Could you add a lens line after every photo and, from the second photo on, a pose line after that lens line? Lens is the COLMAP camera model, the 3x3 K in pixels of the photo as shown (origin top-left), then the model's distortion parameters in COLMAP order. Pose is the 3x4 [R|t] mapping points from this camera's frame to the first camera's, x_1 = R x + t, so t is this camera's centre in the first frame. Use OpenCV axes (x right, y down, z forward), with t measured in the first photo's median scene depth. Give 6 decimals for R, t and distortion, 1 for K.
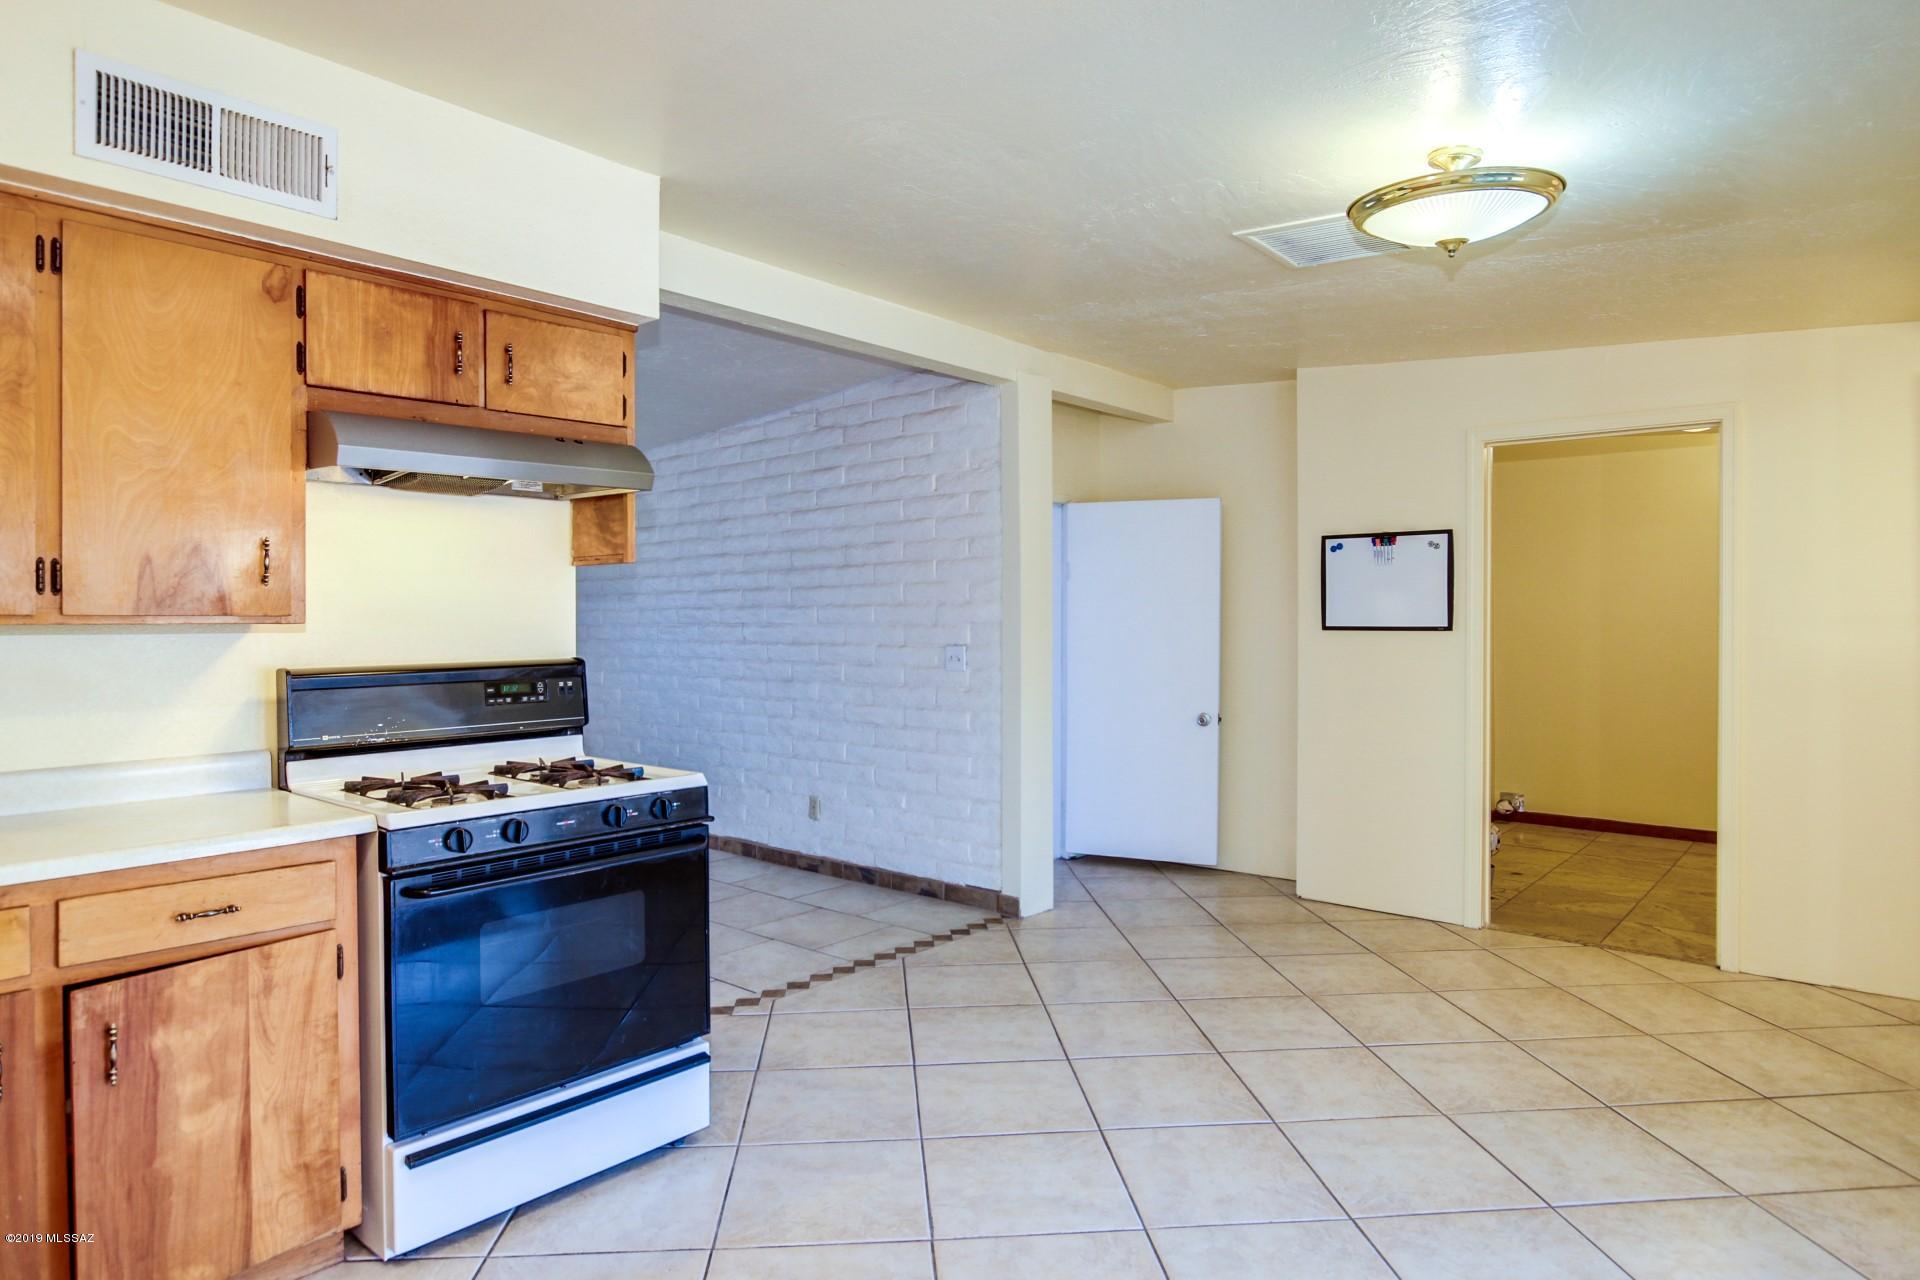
lens RADIAL K [[1097.8, 0, 959.5], [0, 1097.8, 633.3], [0, 0, 1]] dist [-0.023668, 0.002779]
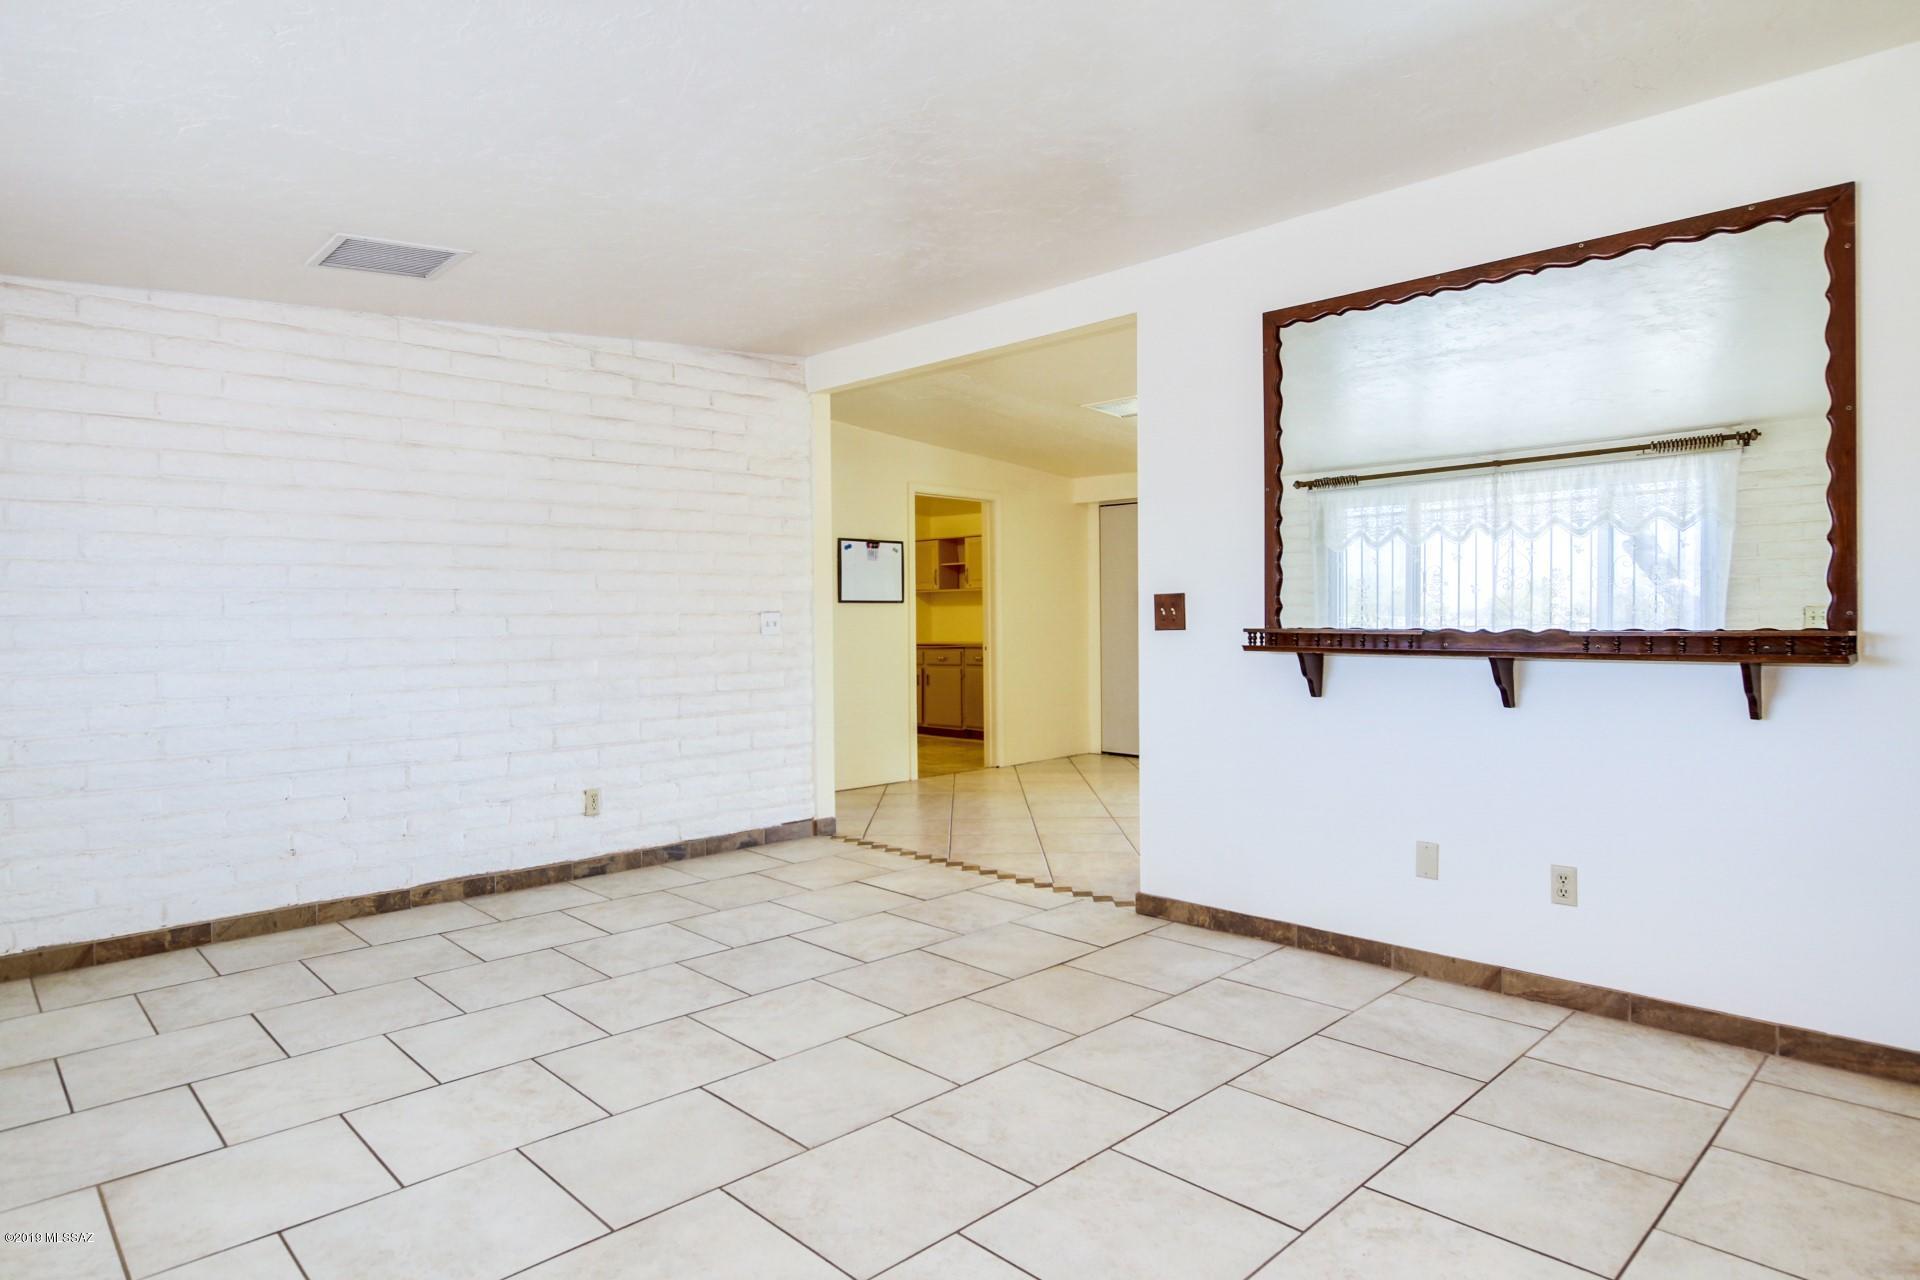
lens RADIAL K [[1097.8, 0, 959.2], [0, 1097.8, 636.4], [0, 0, 1]] dist [-0.023668, 0.002779]
pose [[0.082996, -0.016625, 0.996411, -1.064914], [0.022046, 0.999647, 0.014843, 0.022556], [-0.996306, 0.020735, 0.083333, 0.694525]]
